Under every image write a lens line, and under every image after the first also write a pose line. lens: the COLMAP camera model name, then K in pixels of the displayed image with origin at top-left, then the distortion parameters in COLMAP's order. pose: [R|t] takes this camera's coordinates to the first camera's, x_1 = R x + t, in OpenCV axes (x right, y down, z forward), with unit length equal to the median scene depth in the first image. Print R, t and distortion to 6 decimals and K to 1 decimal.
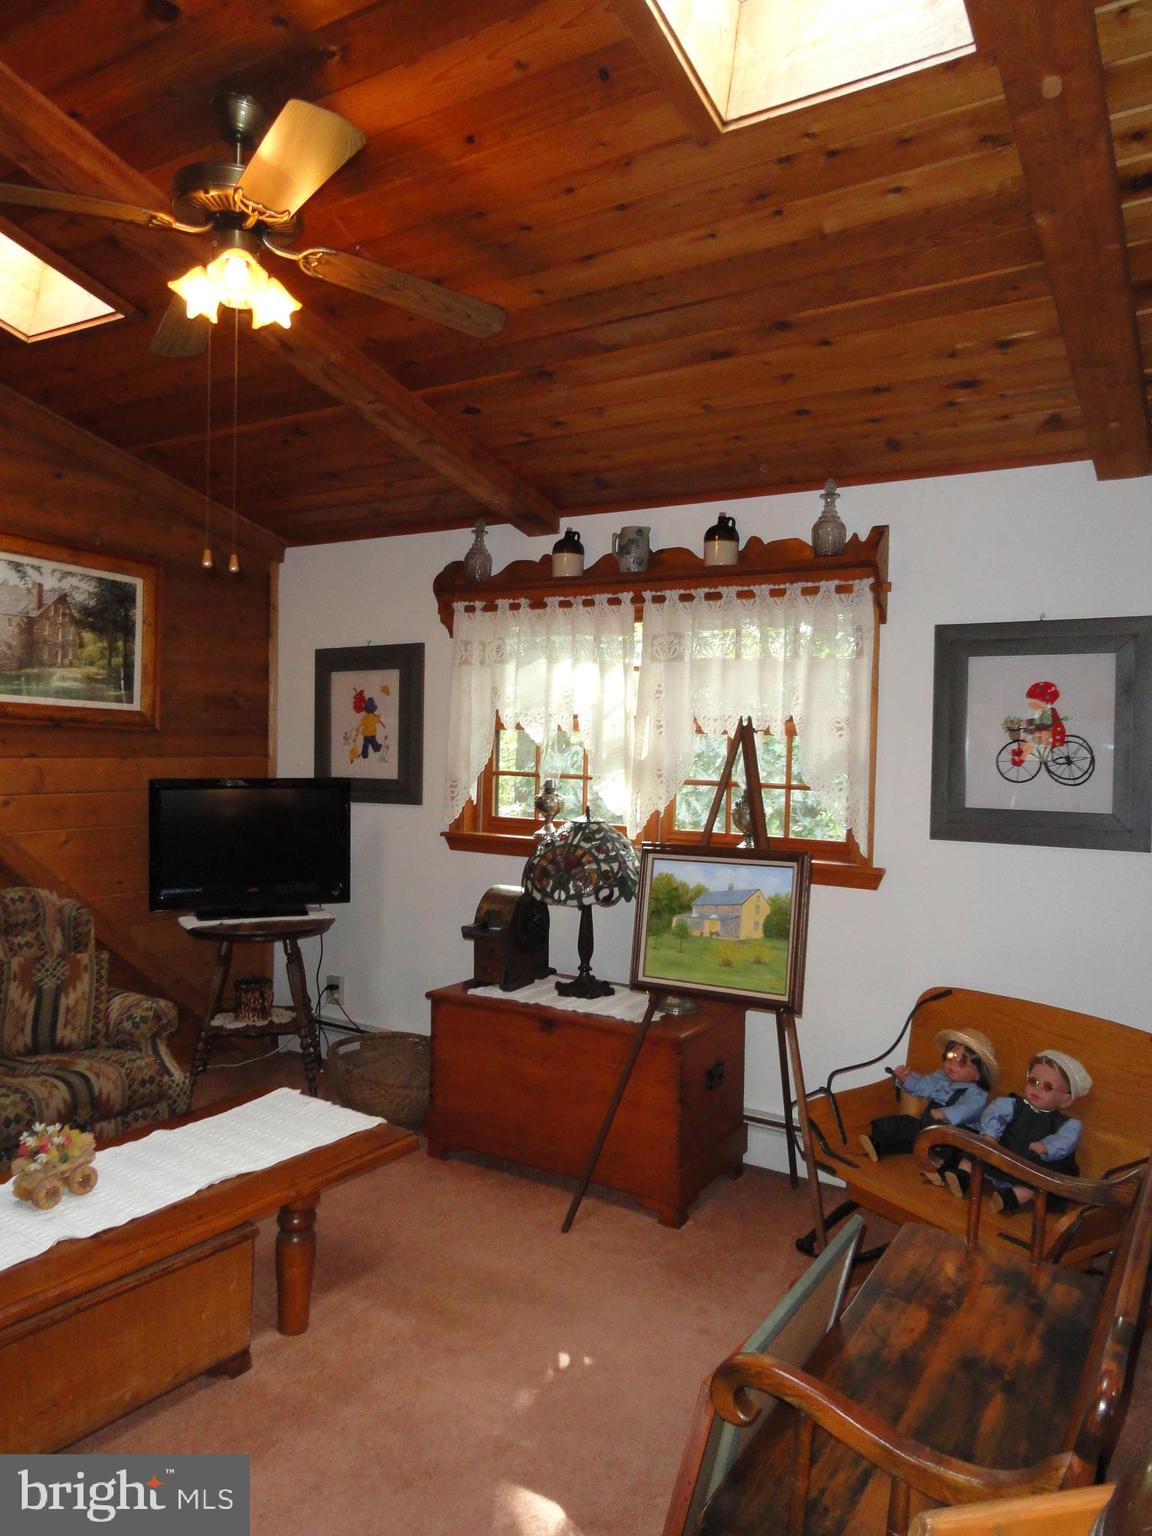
lens RADIAL K [[1081.3, 0, 572.8], [0, 1081.3, 771.5], [0, 0, 1]] dist [0.005508, 0.003716]
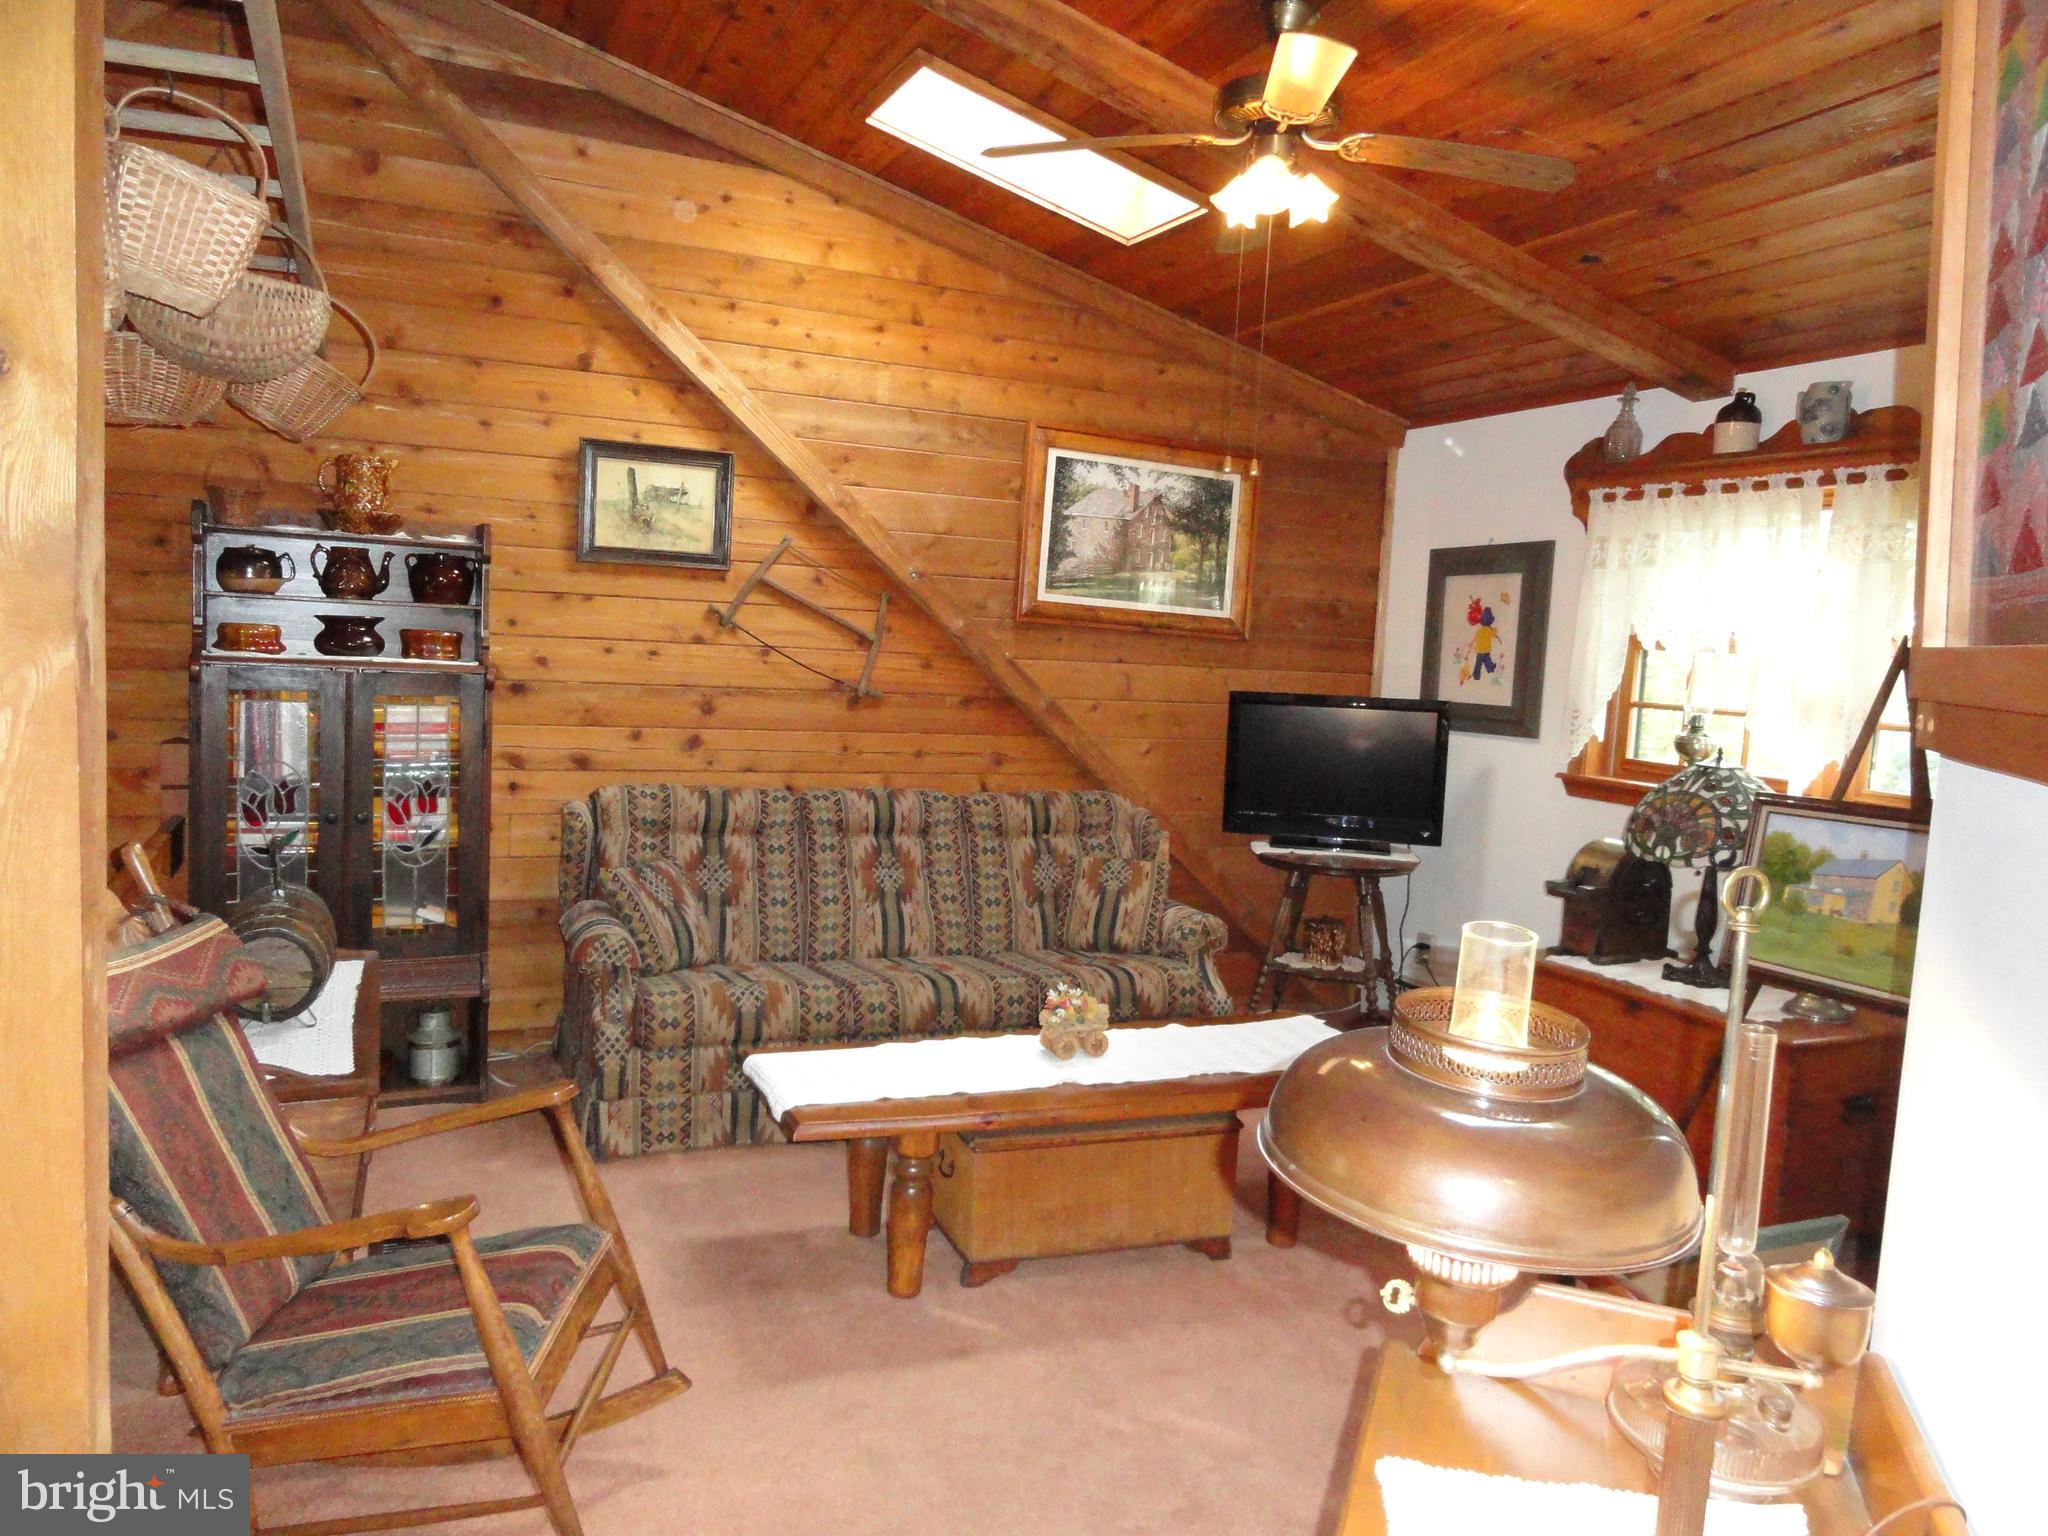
lens RADIAL K [[1427.1, 0, 1024.0], [0, 1427.1, 768.0], [0, 0, 1]] dist [-0.000032, 0.001504]
pose [[0.832726, 0.074342, -0.548672, 0.155616], [-0.051665, 0.997055, 0.056683, 0.013830], [0.551270, -0.018854, 0.834114, -0.141656]]
